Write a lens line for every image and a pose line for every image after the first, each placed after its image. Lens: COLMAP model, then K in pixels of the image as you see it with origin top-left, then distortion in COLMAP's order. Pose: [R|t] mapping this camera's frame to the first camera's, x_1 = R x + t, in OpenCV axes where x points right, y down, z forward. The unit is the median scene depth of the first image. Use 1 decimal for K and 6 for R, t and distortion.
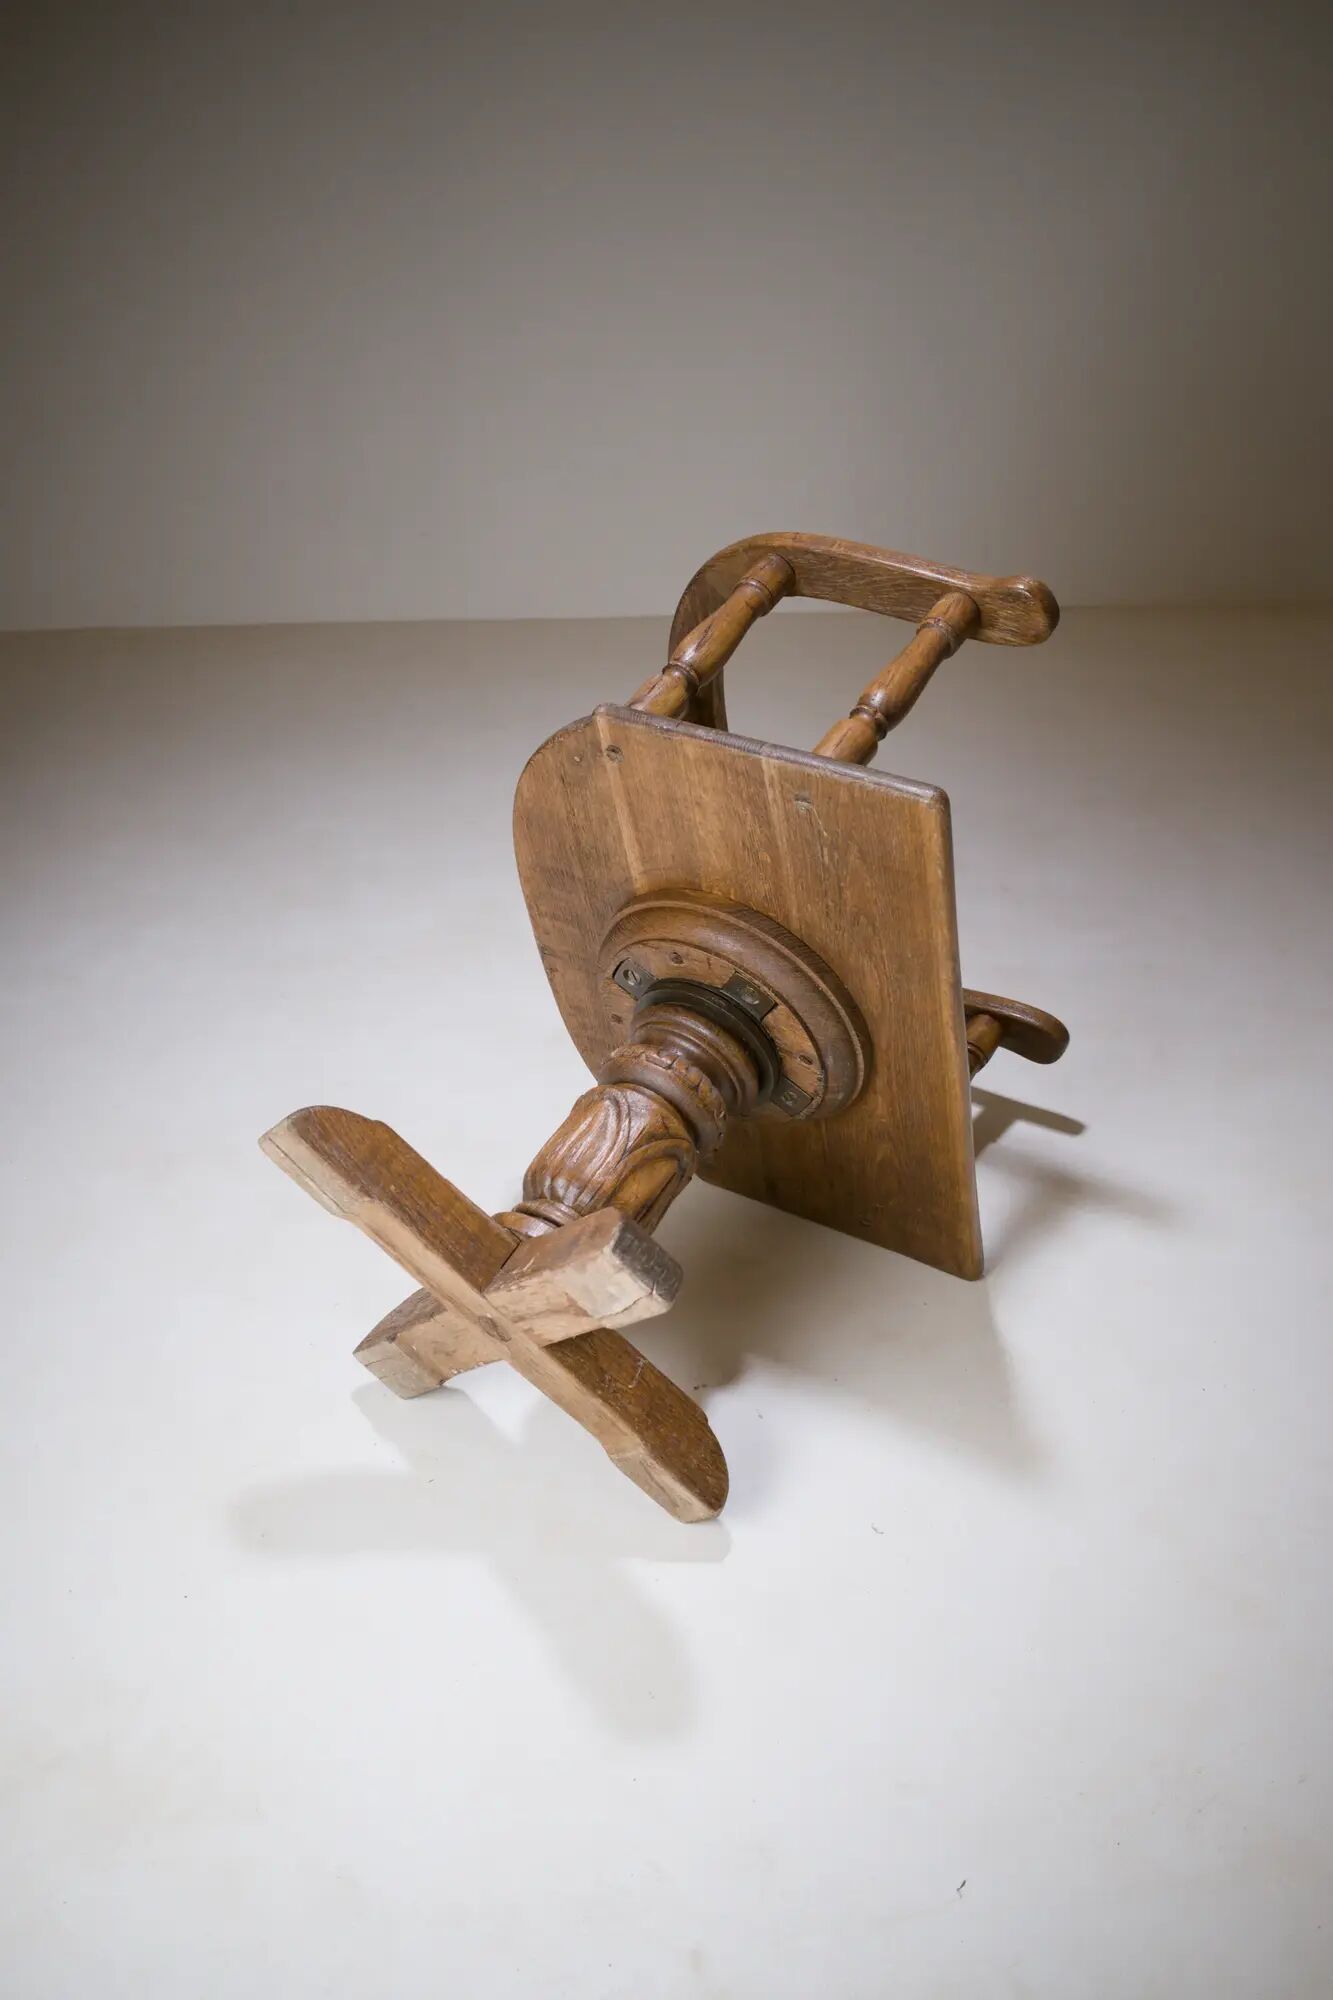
lens RADIAL K [[1982.5, 0, 672.3], [0, 1982.5, 1031.4], [0, 0, 1]] dist [-0.082917, -0.013010]
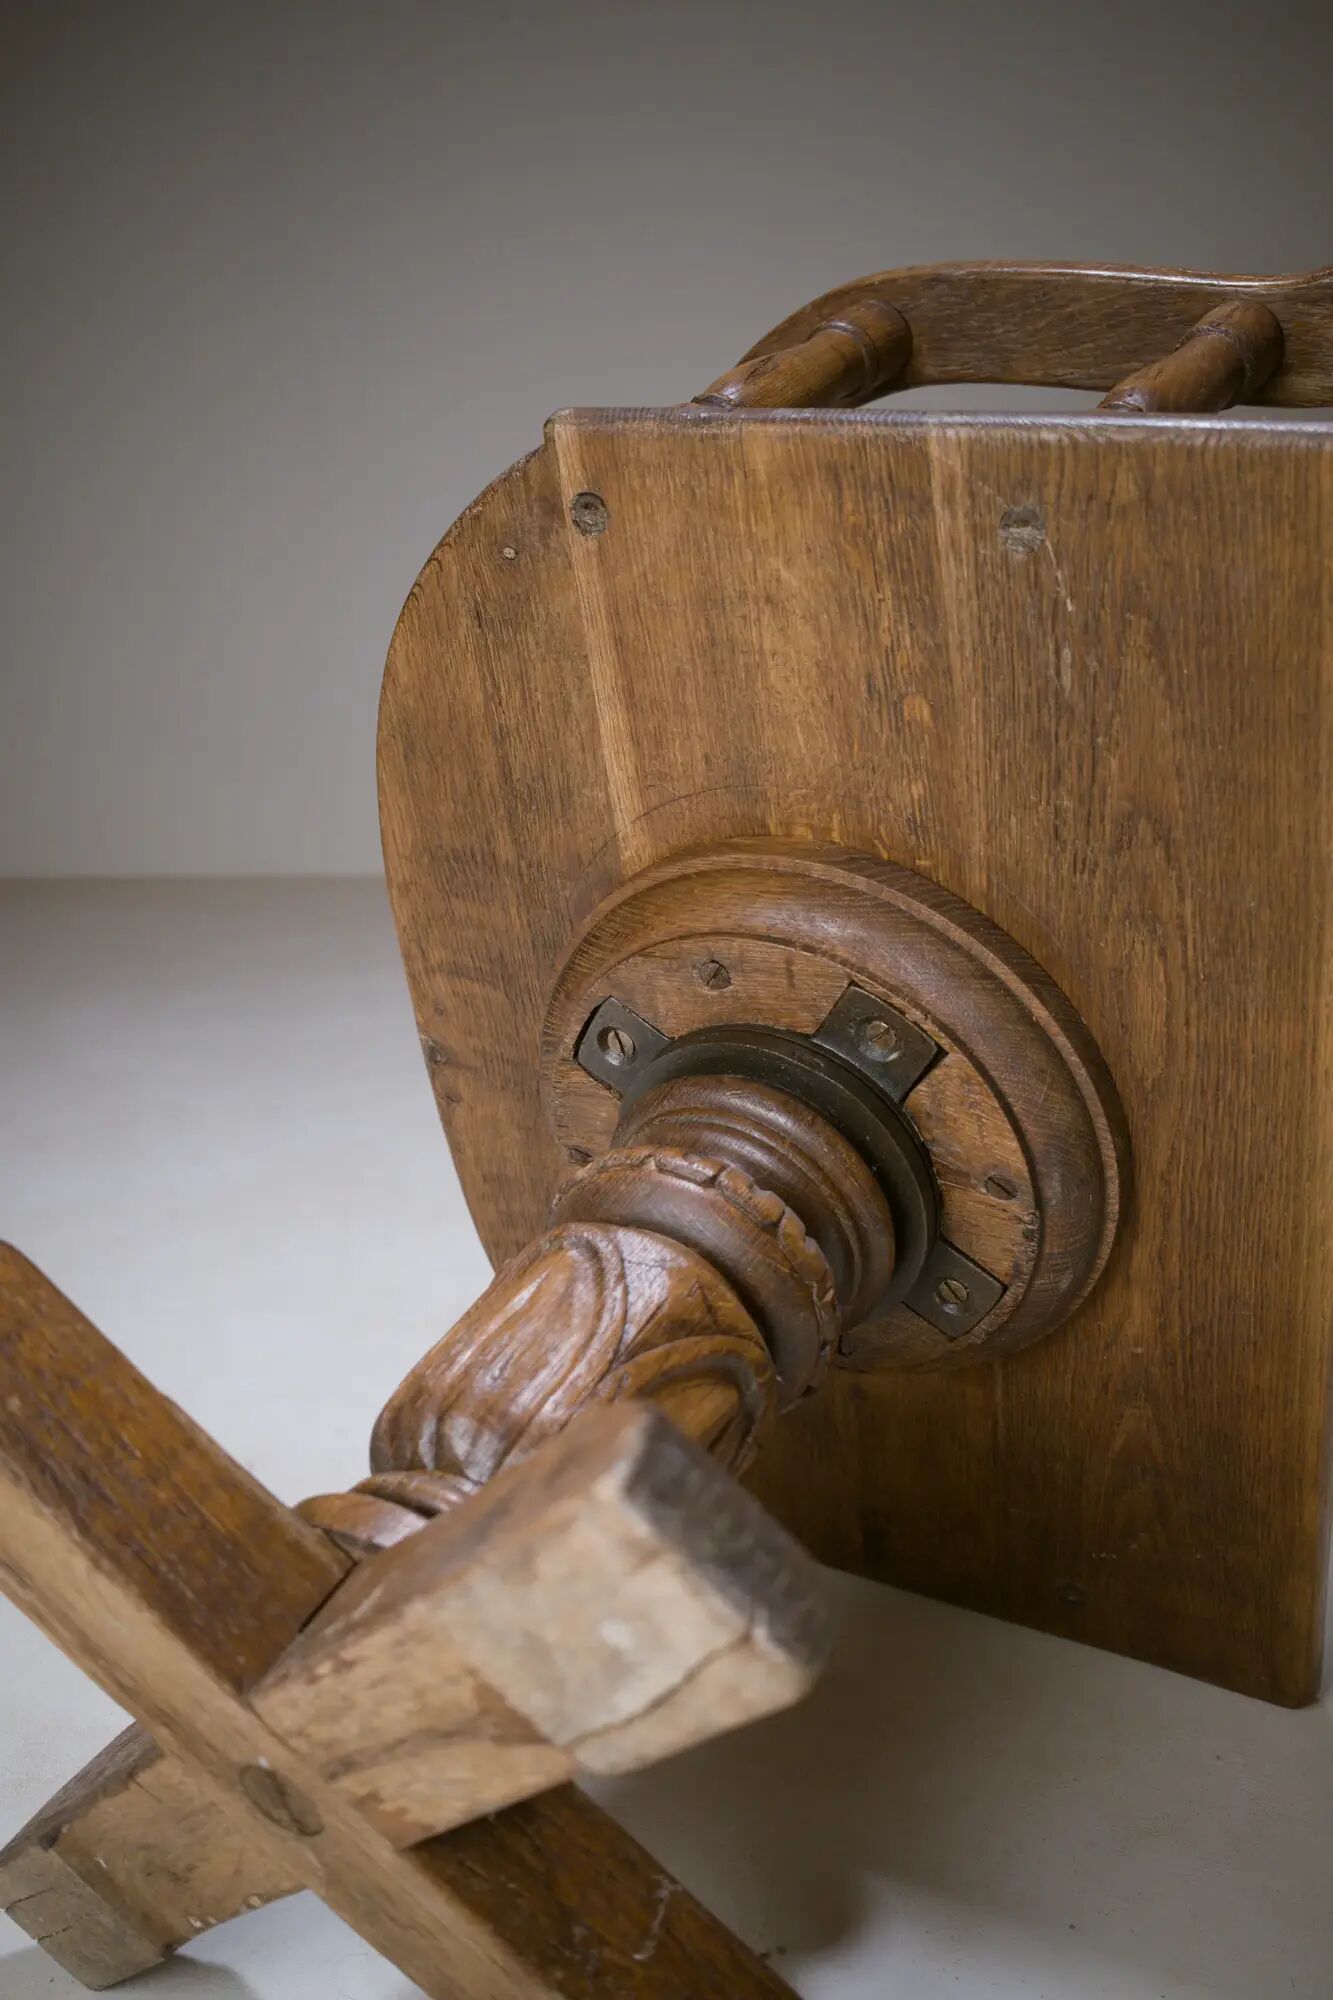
lens RADIAL K [[1982.5, 0, 672.3], [0, 1982.5, 1031.4], [0, 0, 1]] dist [-0.082917, -0.013010]
pose [[0.998905, 0.001288, 0.046762, -0.030793], [0.010989, 0.965192, -0.261312, 0.100754], [-0.045471, 0.261540, 0.964121, 0.565359]]
